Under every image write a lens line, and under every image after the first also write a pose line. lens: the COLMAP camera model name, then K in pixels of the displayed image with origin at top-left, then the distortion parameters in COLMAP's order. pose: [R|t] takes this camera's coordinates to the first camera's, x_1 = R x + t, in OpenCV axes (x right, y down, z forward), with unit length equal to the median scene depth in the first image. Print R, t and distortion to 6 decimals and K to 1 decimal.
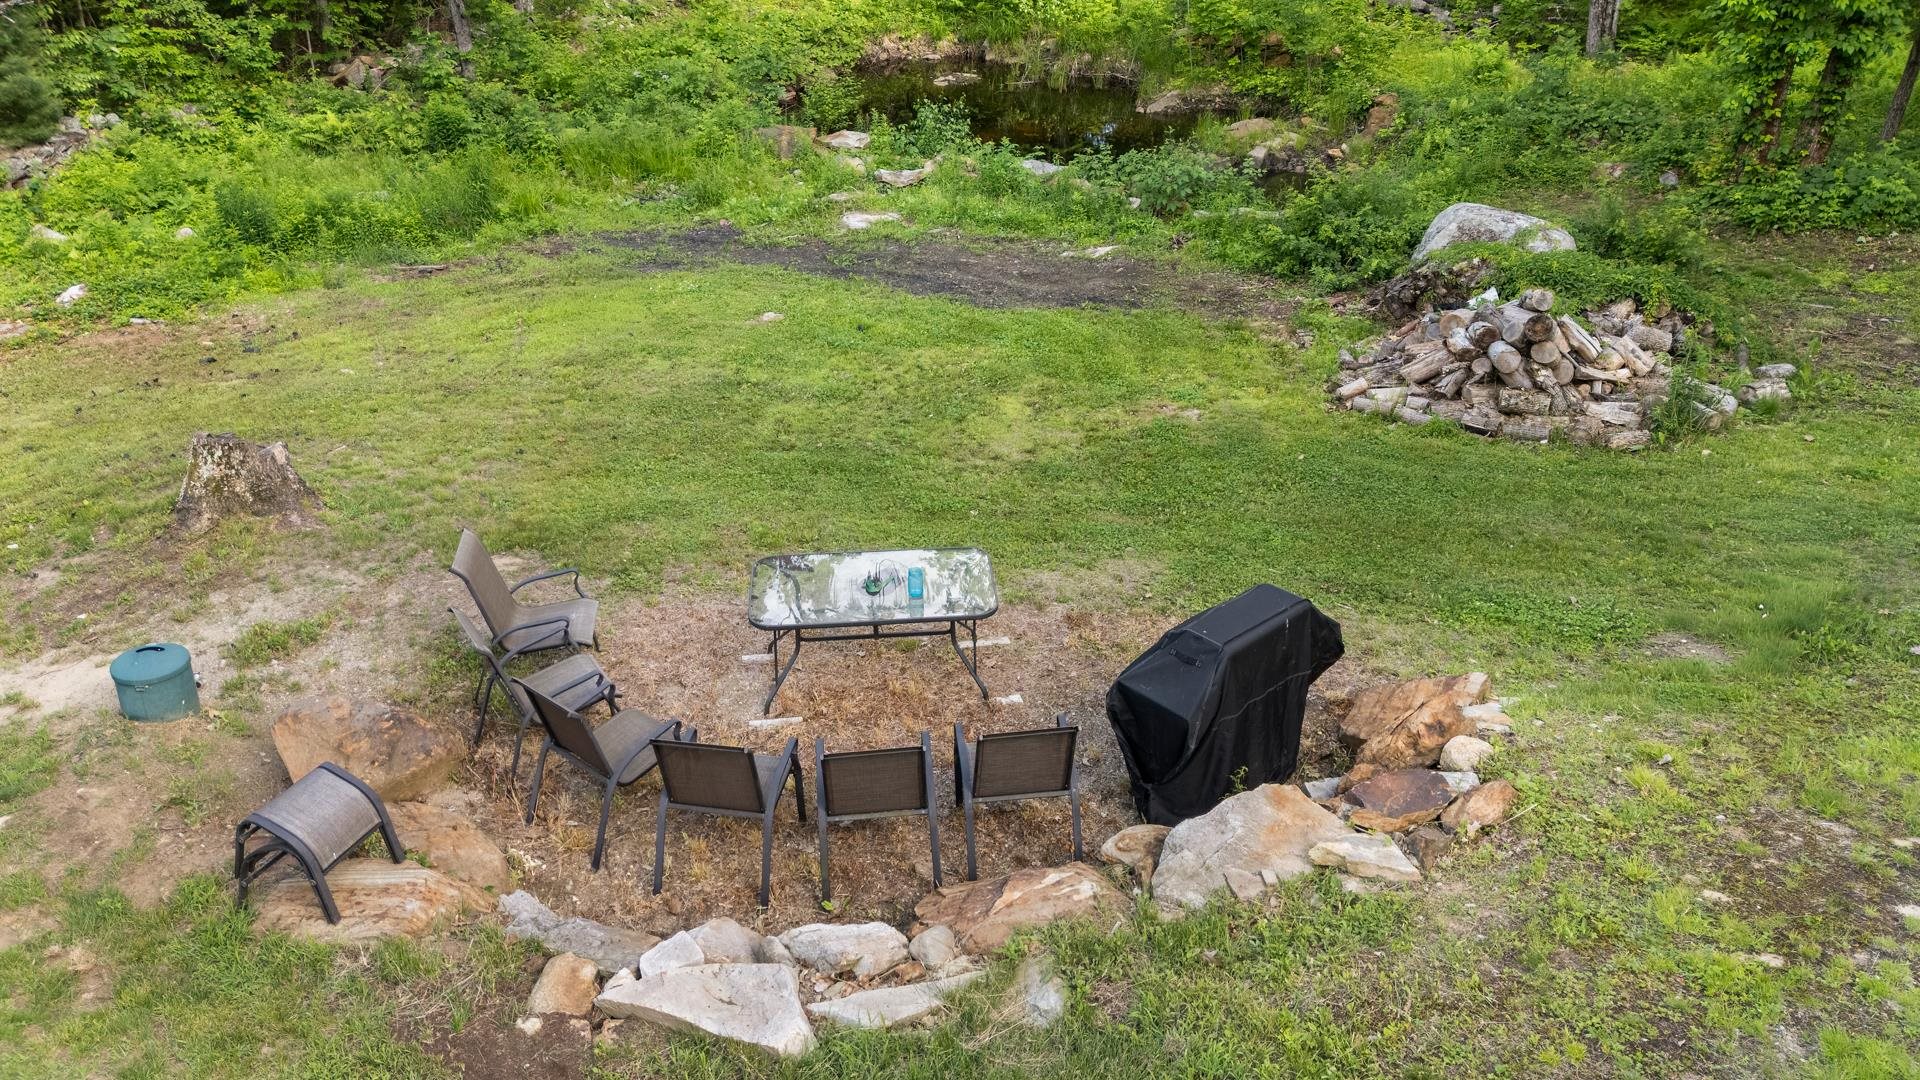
lens RADIAL K [[1423.0, 0, 954.1], [0, 1423.0, 554.7], [0, 0, 1]] dist [0.080721, -0.076377]
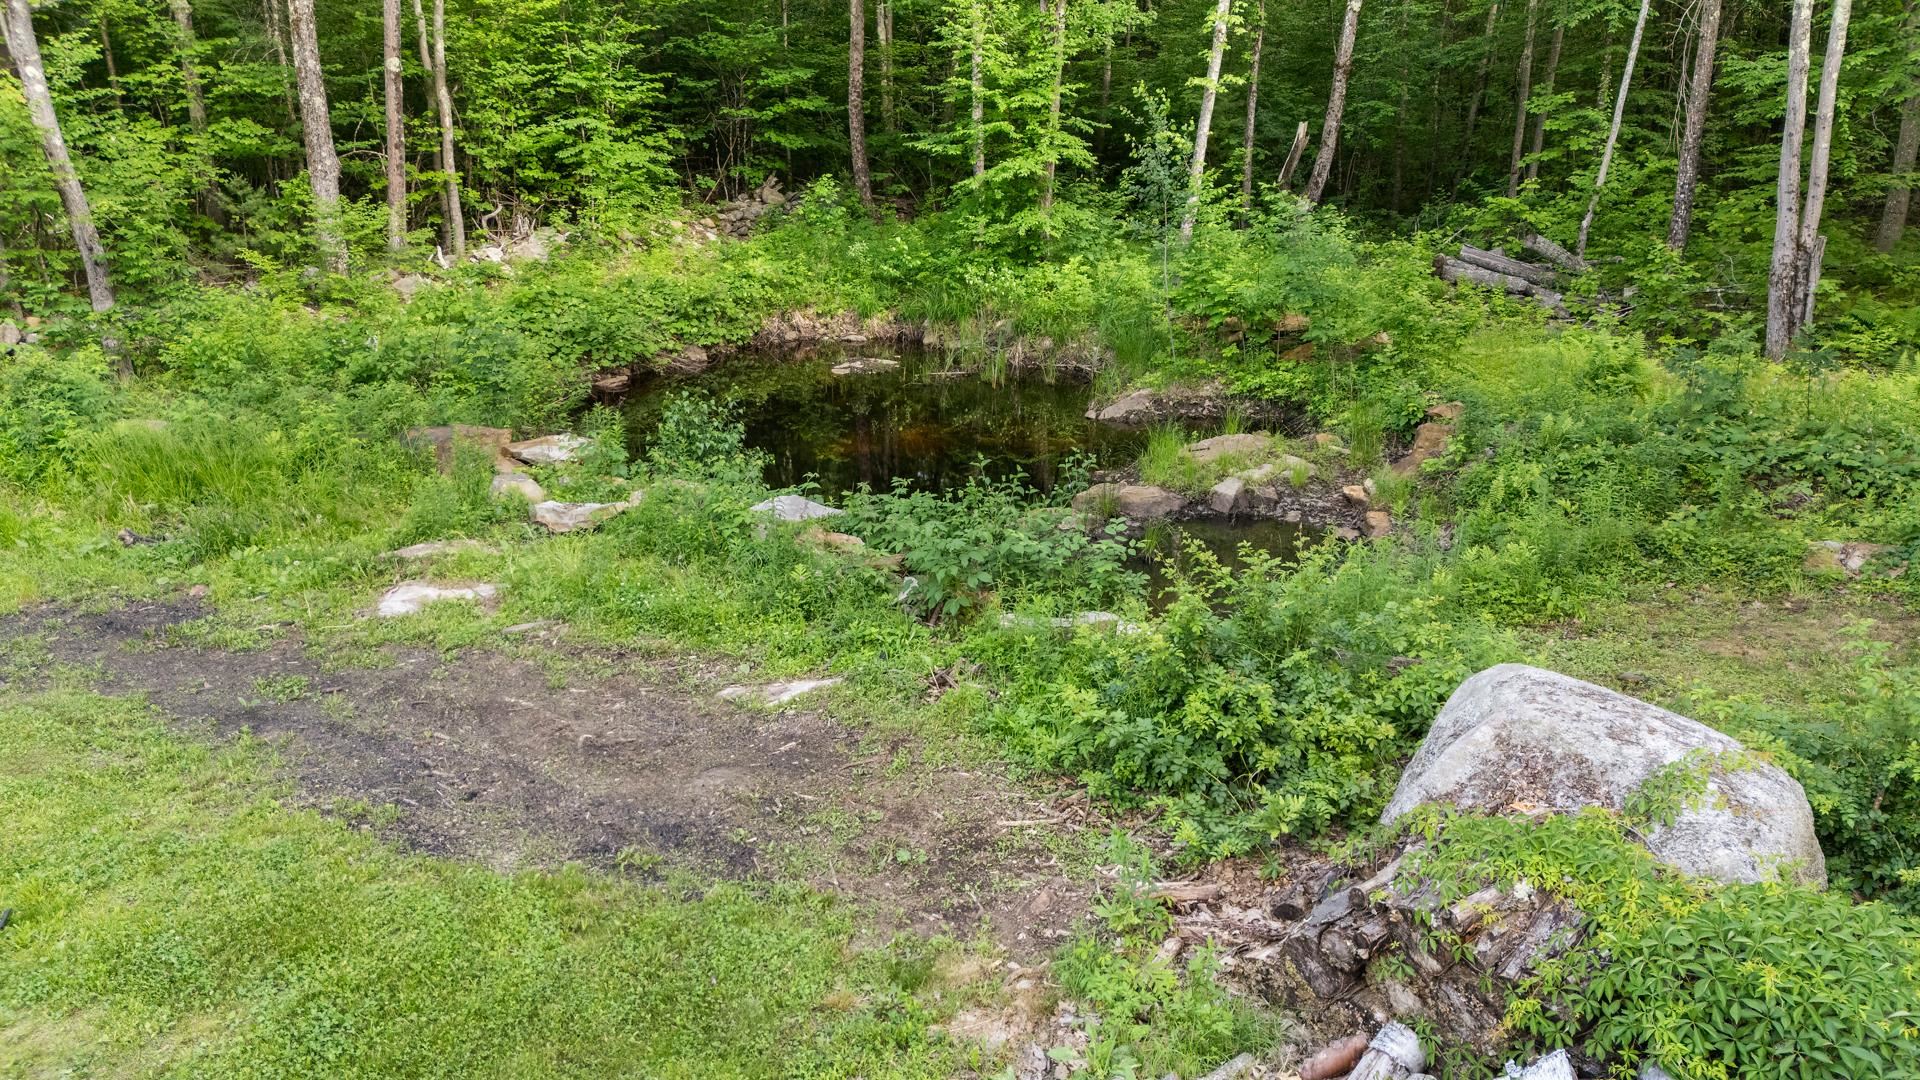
lens RADIAL K [[1417.9, 0, 957.5], [0, 1417.9, 577.2], [0, 0, 1]] dist [0.081376, -0.092068]
pose [[0.994318, 0.037512, -0.099624, 0.155762], [-0.054307, 0.983662, -0.171636, -0.127111], [0.091558, 0.176071, 0.980110, 0.383118]]
